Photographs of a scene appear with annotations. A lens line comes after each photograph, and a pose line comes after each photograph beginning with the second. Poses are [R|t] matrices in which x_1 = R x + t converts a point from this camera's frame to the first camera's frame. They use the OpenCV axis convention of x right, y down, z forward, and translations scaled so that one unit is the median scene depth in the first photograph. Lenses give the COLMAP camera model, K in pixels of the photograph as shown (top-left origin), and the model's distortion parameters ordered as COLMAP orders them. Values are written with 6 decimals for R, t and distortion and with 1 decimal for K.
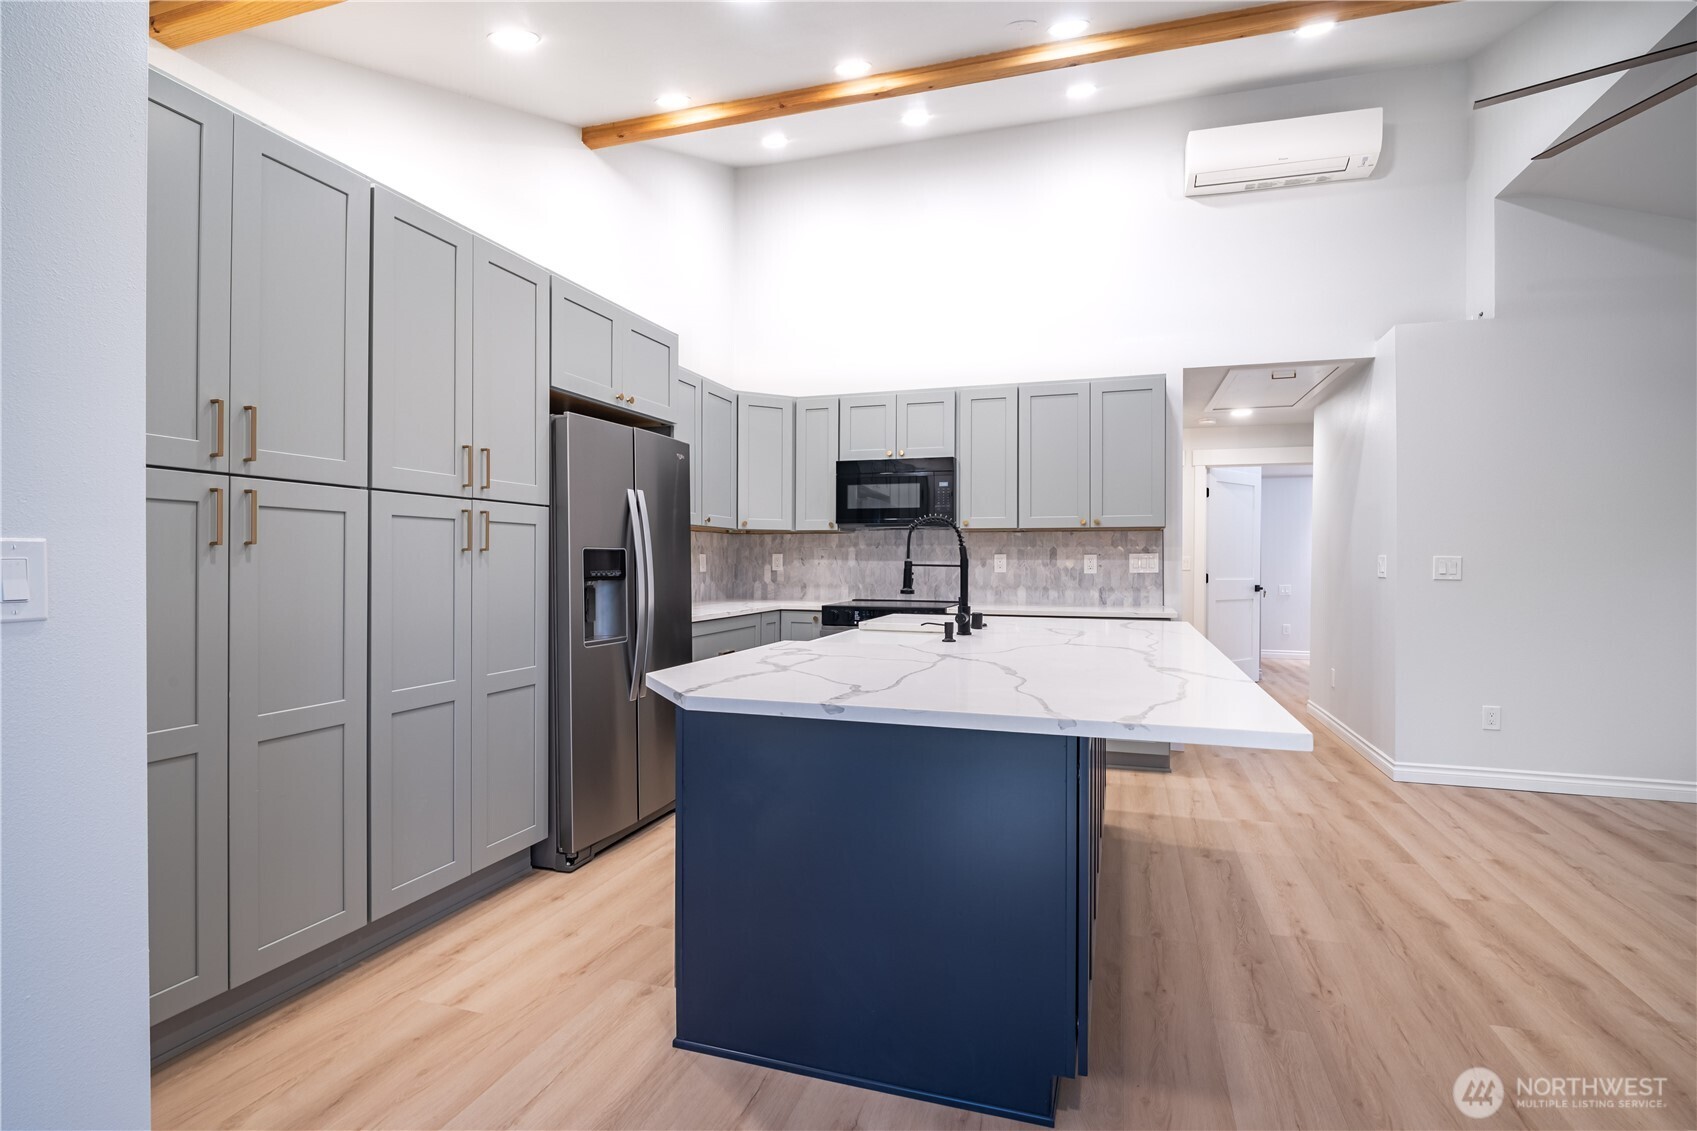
lens RADIAL K [[788.3, 0, 909.7], [0, 788.3, 557.7], [0, 0, 1]] dist [-0.000433, -0.000739]
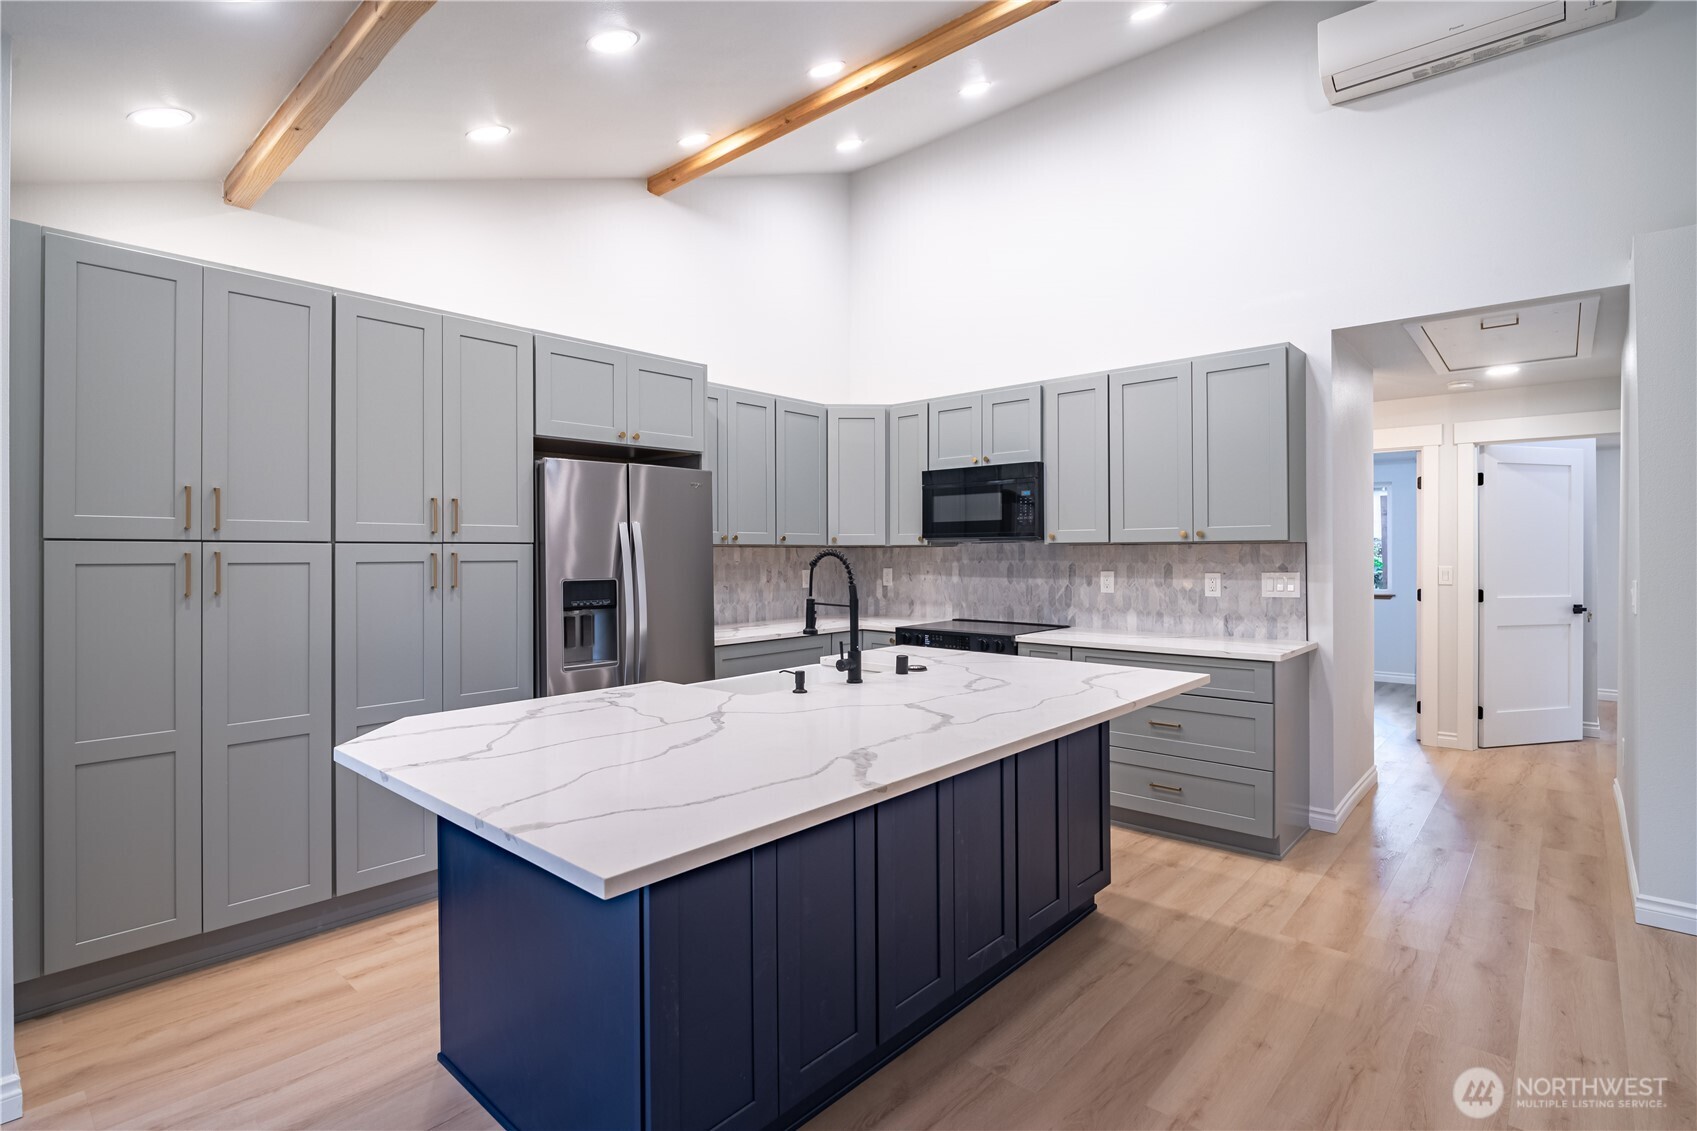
lens RADIAL K [[834.7, 0, 817.6], [0, 834.7, 552.5], [0, 0, 1]] dist [-0.003761, -0.000707]
pose [[0.906650, -0.009475, -0.421778, 0.225621], [0.008183, 0.999955, -0.004872, -0.024500], [0.421805, 0.000965, 0.906686, 0.058586]]
